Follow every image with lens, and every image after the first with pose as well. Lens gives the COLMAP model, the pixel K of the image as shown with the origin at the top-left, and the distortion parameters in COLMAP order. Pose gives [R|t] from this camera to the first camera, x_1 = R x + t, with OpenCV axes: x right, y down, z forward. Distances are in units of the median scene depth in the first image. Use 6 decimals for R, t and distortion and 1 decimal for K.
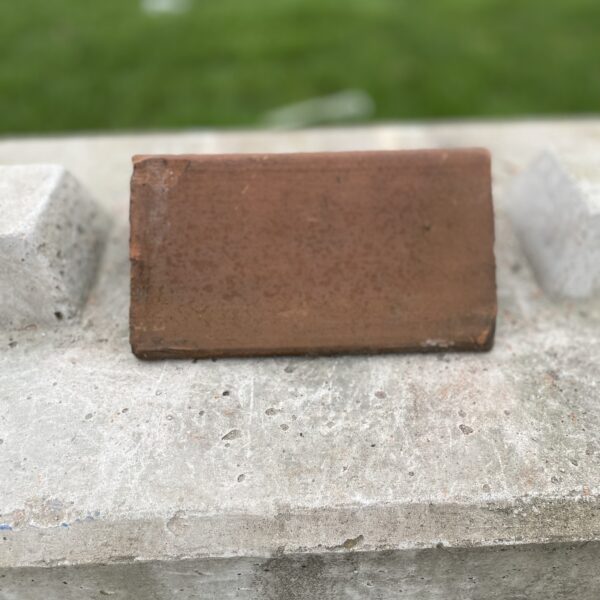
lens RADIAL K [[624.3, 0, 301.3], [0, 624.3, 298.9], [0, 0, 1]] dist [-0.011826, 0.000000]
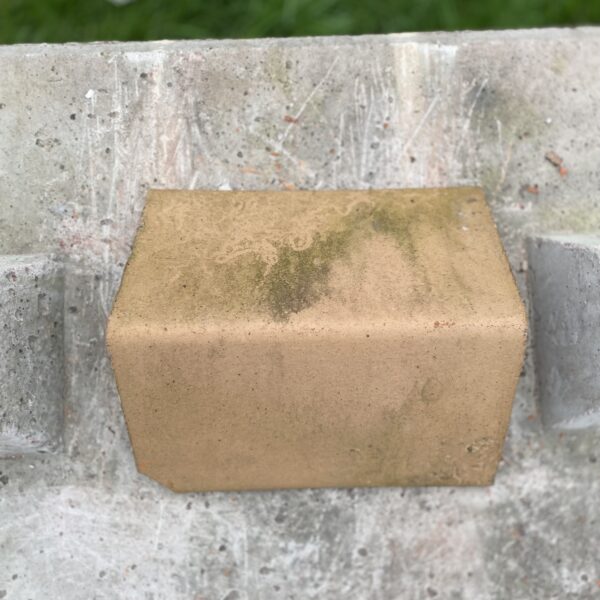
lens RADIAL K [[624.3, 0, 310.2], [0, 624.3, 297.3], [0, 0, 1]] dist [-0.011826, 0.000000]
pose [[0.999251, -0.005808, 0.038250, -0.006032], [-0.021835, 0.731489, 0.681504, -0.936121], [-0.031937, -0.681829, 0.730814, 0.501165]]
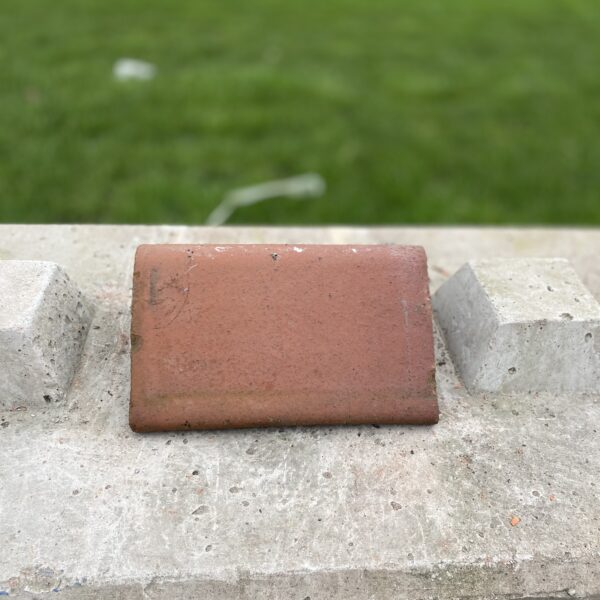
lens RADIAL K [[624.3, 0, 310.4], [0, 624.3, 293.3], [0, 0, 1]] dist [-0.011826, 0.000000]
pose [[0.995364, 0.033025, 0.090330, -0.023968], [-0.024825, 0.995592, -0.090441, -0.084378], [-0.092919, 0.087779, 0.991797, -0.213652]]
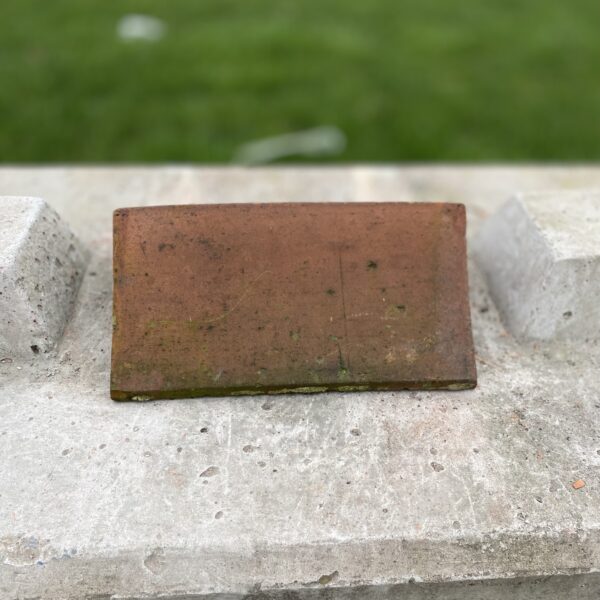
lens RADIAL K [[624.3, 0, 309.7], [0, 624.3, 307.5], [0, 0, 1]] dist [-0.011826, 0.000000]
pose [[0.997707, 0.018944, 0.064969, -0.019284], [-0.017021, 0.999404, -0.030028, -0.020110], [-0.065499, 0.028854, 0.997435, -0.028331]]
